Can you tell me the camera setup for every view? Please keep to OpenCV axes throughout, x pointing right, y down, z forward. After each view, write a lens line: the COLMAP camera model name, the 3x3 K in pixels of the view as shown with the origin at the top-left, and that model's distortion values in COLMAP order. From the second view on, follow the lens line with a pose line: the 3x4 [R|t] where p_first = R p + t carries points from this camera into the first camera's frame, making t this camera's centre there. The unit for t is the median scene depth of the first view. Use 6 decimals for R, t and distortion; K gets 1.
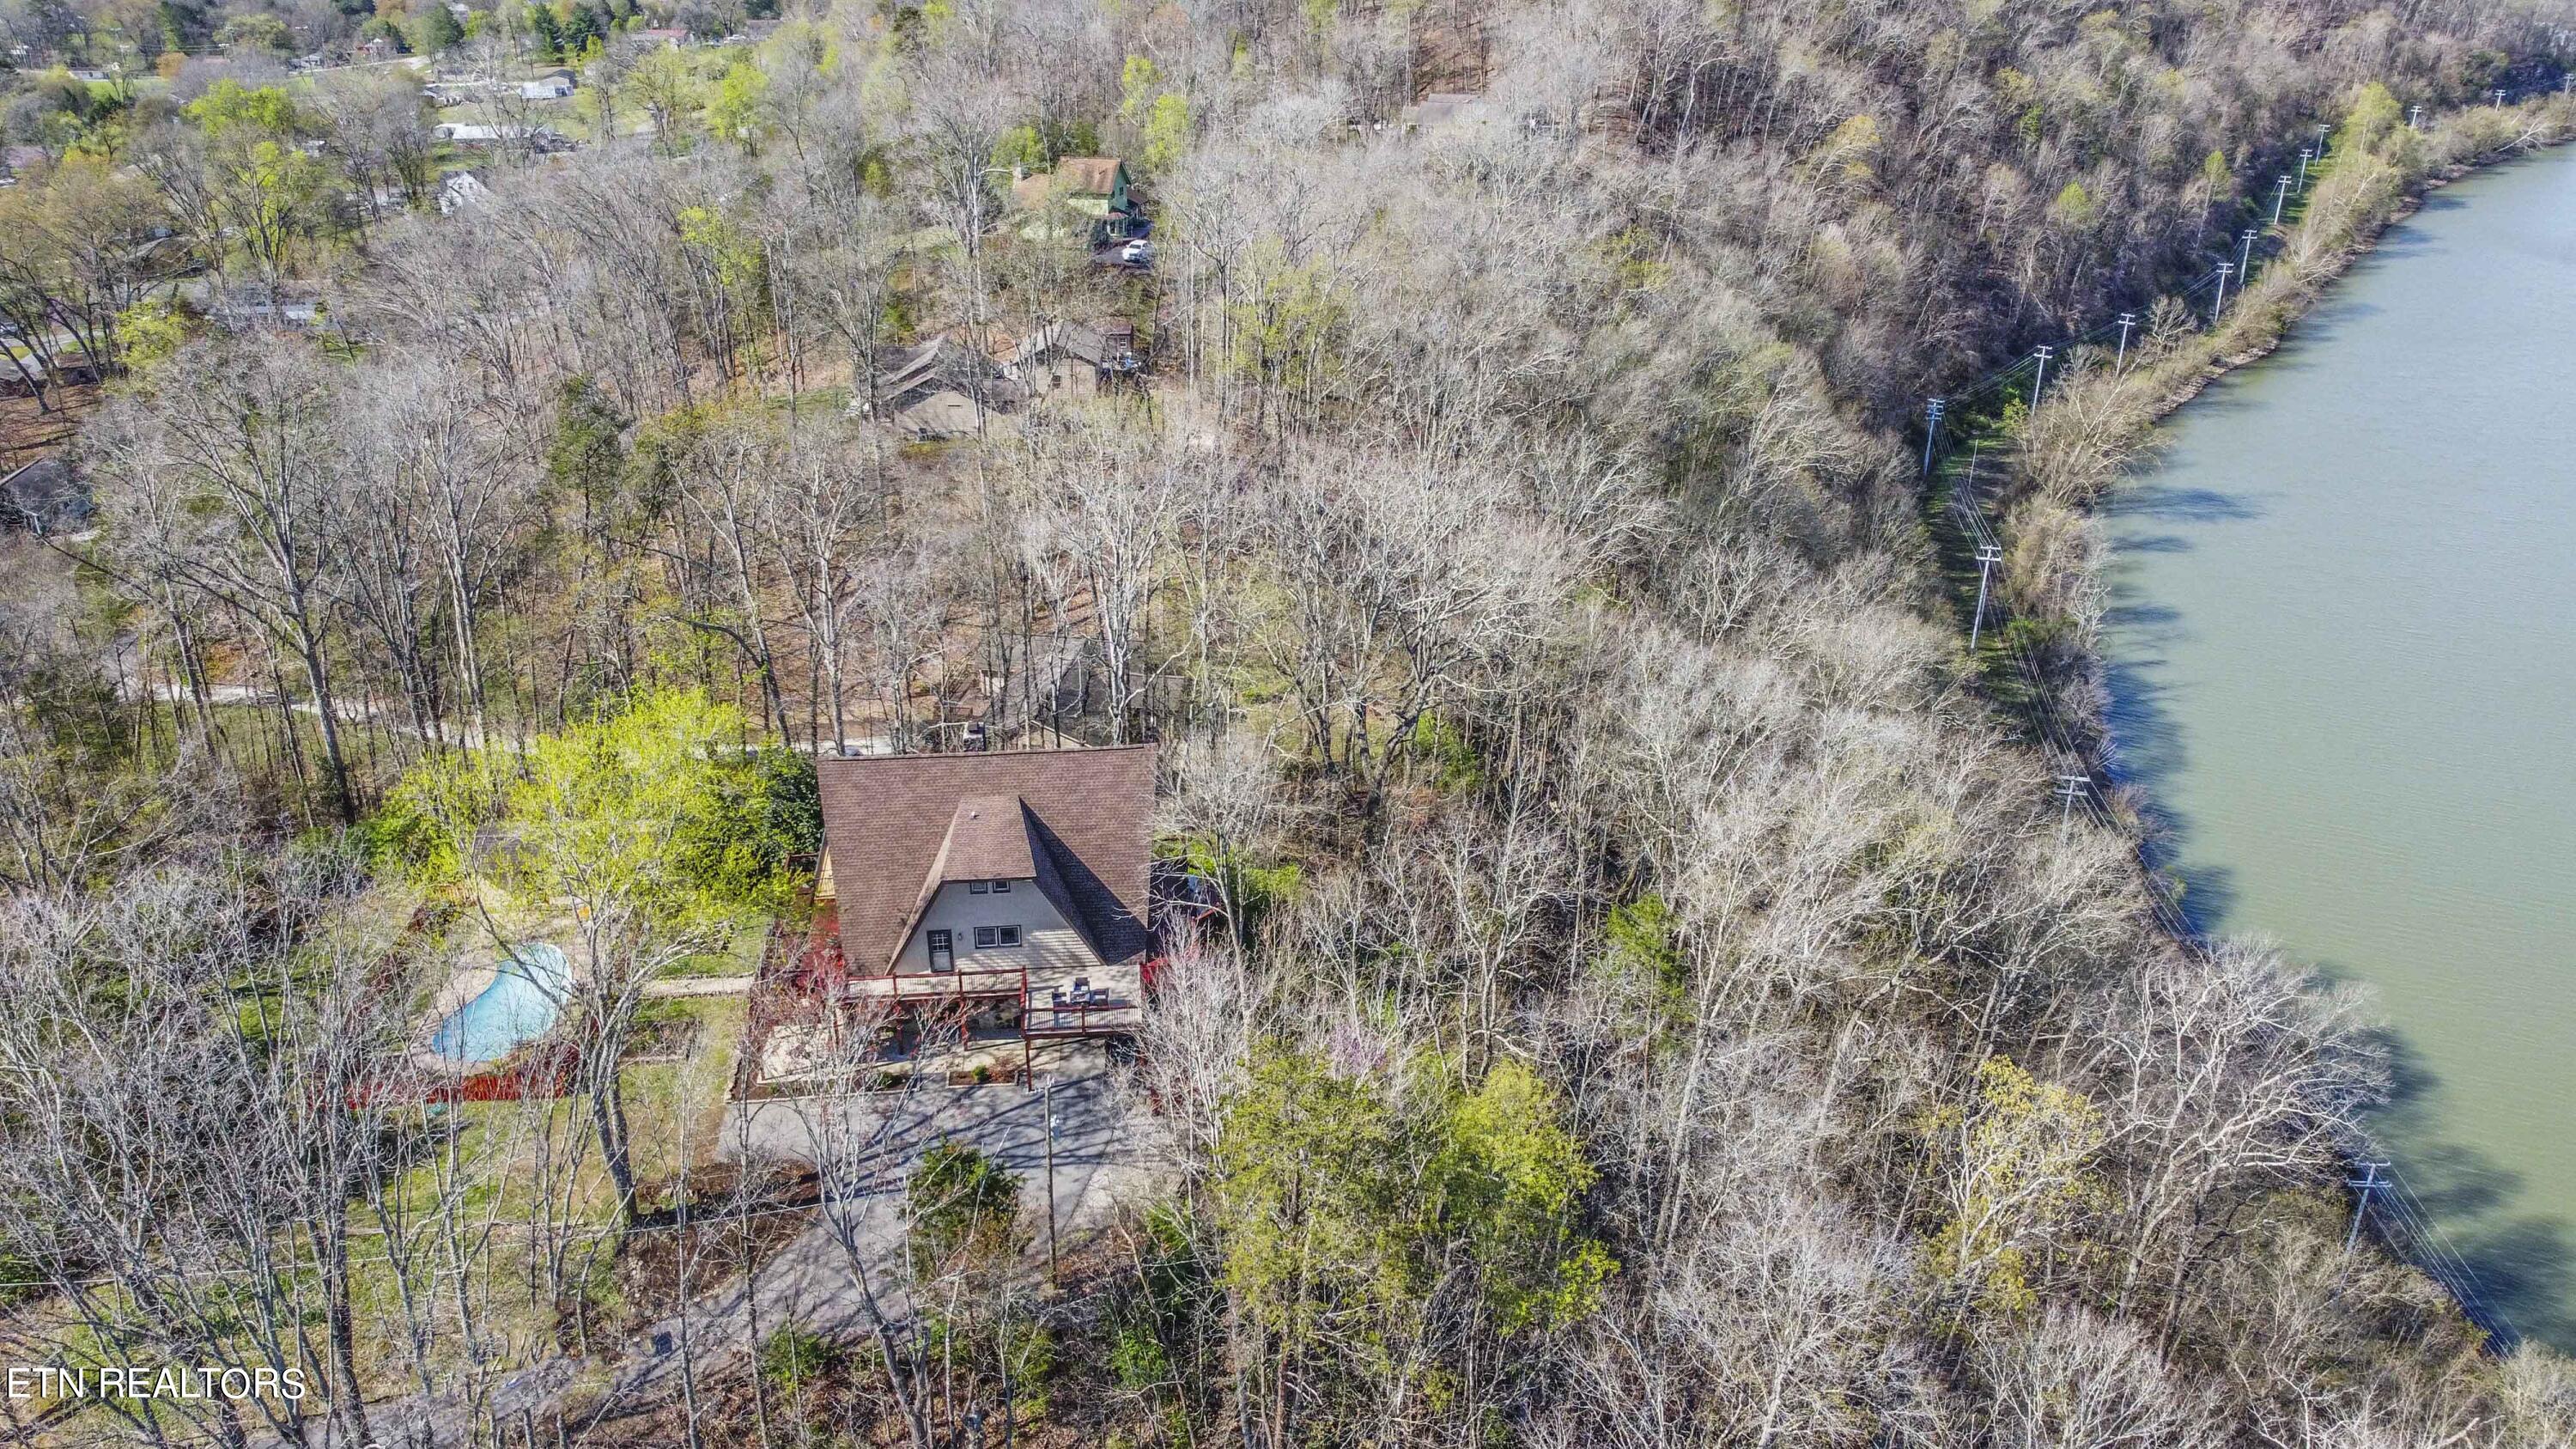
lens RADIAL K [[1912.9, 0, 1288.0], [0, 1912.9, 724.5], [0, 0, 1]] dist [0.005755, -0.083322]
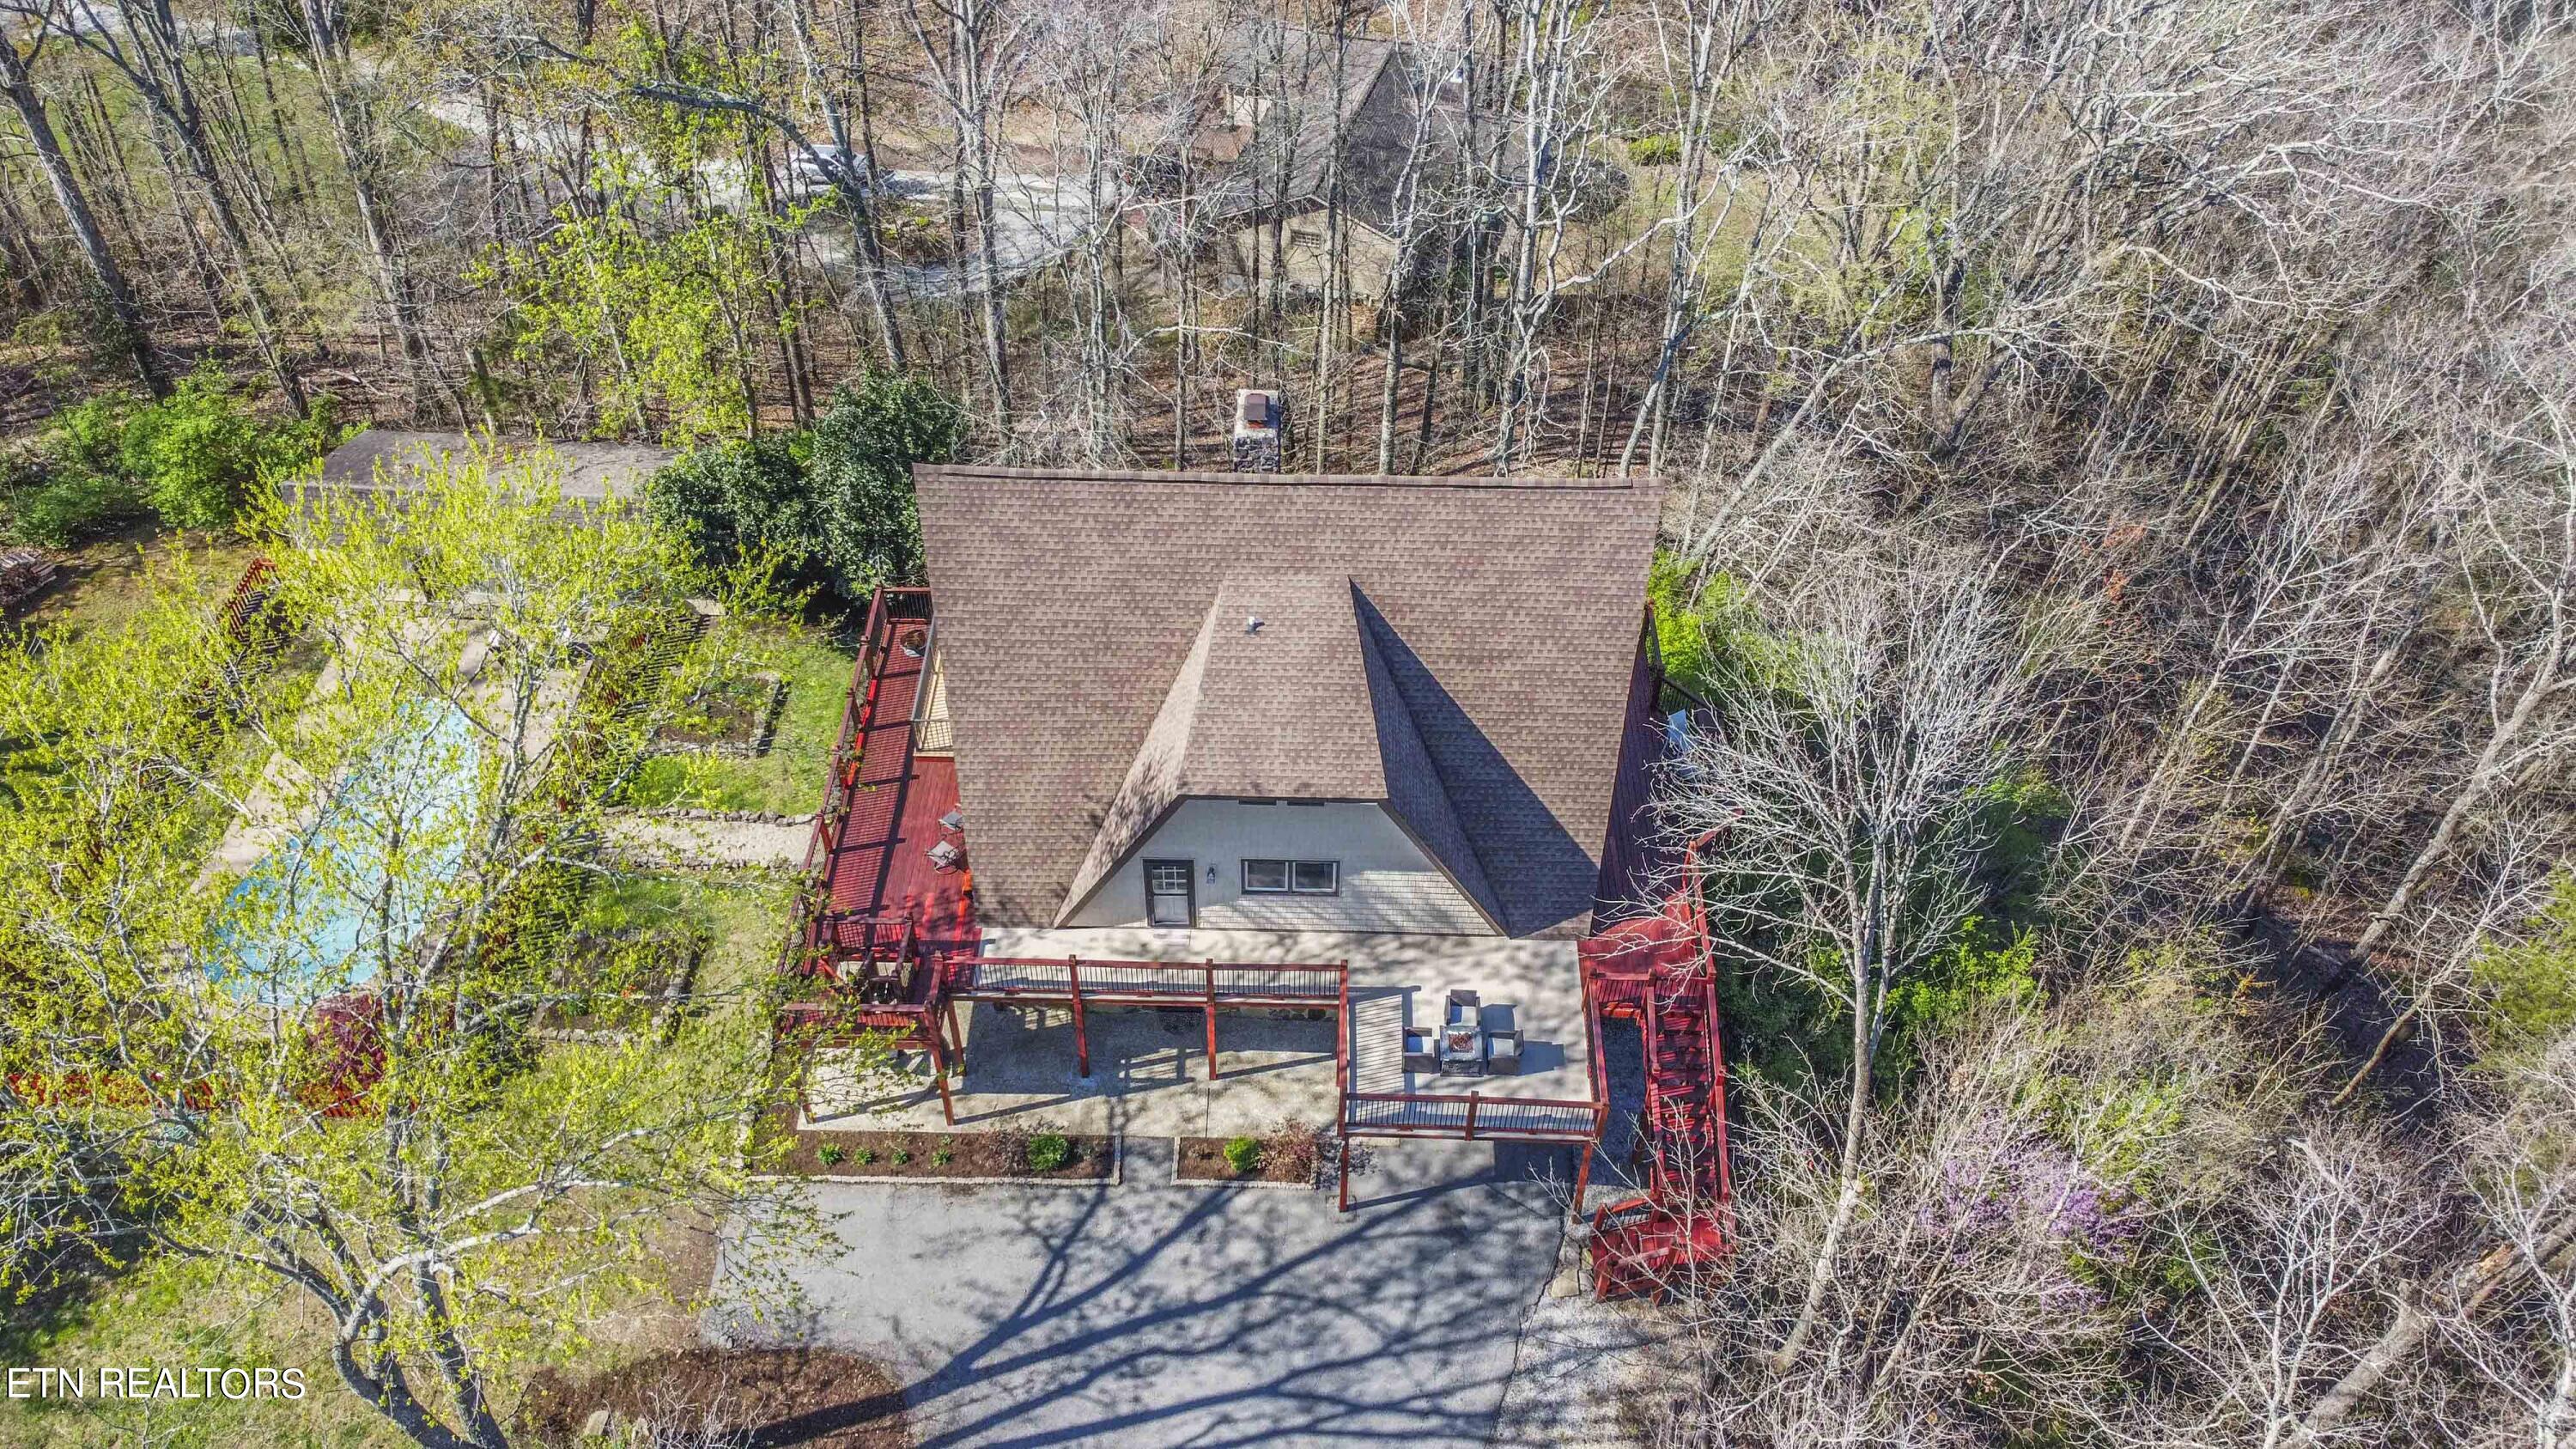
lens RADIAL K [[1912.9, 0, 1288.0], [0, 1912.9, 724.5], [0, 0, 1]] dist [0.005755, -0.083322]
pose [[0.992647, 0.087422, -0.083722, -0.117722], [-0.053126, 0.936132, 0.347613, -0.090876], [0.108763, -0.340609, 0.933893, 0.578951]]
